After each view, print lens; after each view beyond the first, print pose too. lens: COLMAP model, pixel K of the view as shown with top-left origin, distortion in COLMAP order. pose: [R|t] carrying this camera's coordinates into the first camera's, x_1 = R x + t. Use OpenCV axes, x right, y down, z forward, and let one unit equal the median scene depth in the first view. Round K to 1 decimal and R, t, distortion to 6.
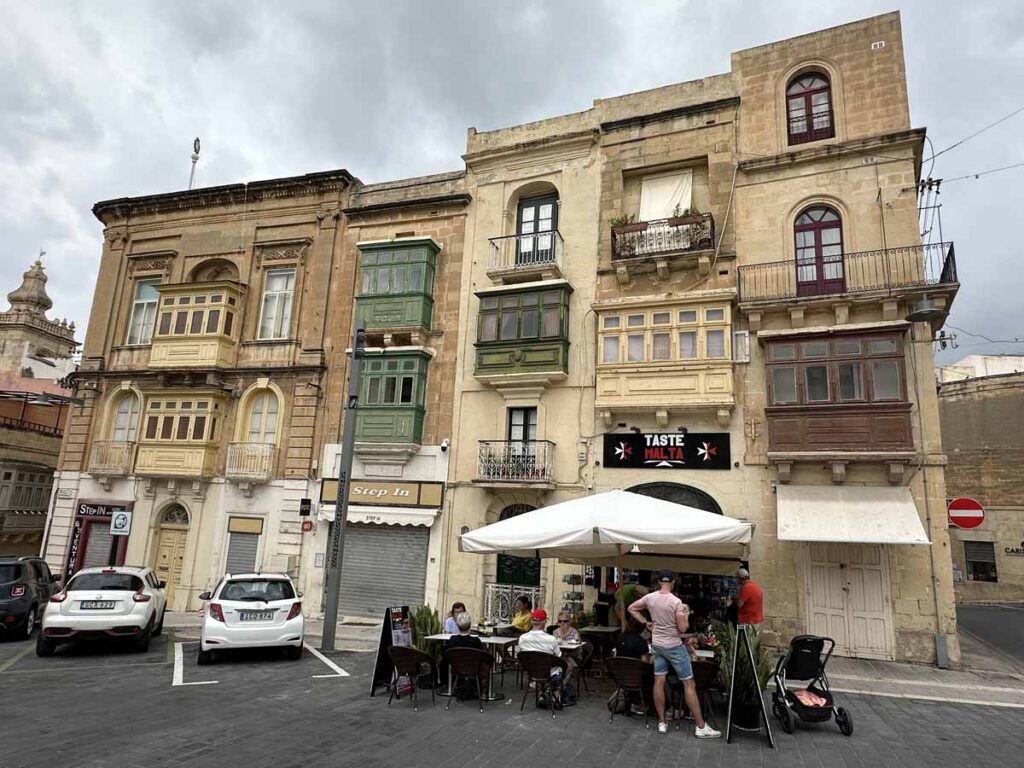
lens RADIAL K [[622.1, 0, 512.0], [0, 622.1, 384.0], [0, 0, 1]] dist [-0.003332, 0.000316]
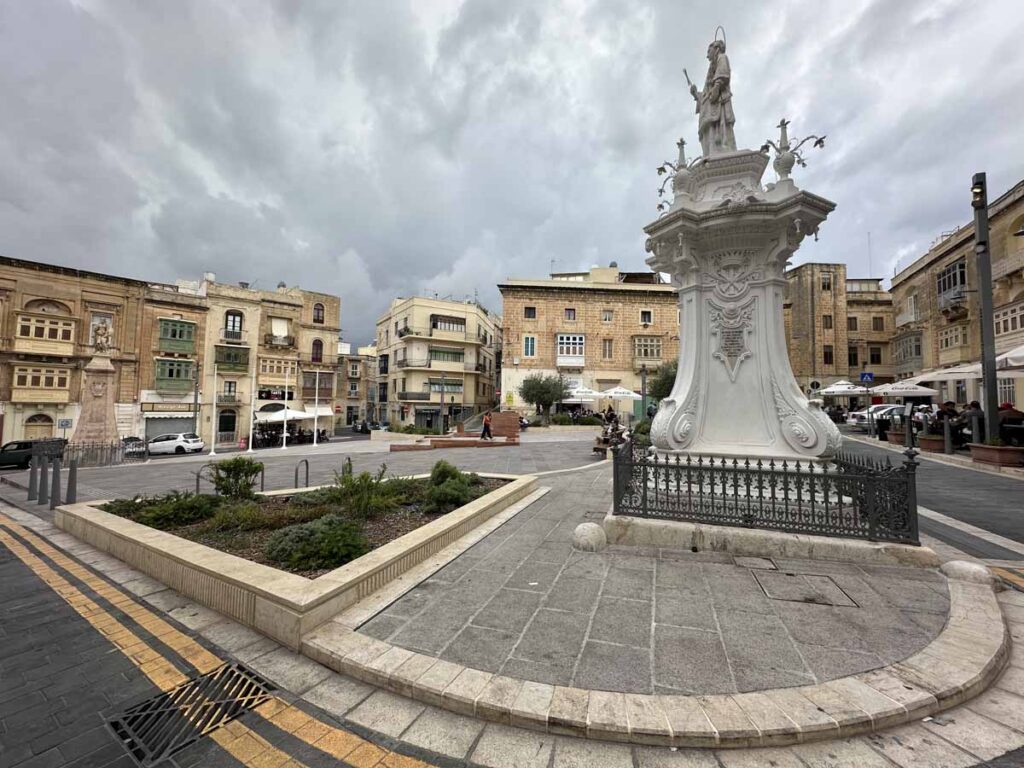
lens RADIAL K [[408.7, 0, 512.0], [0, 408.7, 384.0], [0, 0, 1]] dist [-0.000216, -0.000028]
pose [[0.428312, 0.009477, 0.903581, -1.316608], [-0.189694, 0.978607, 0.079654, -0.410676], [-0.883496, -0.205521, 0.420947, -1.277765]]
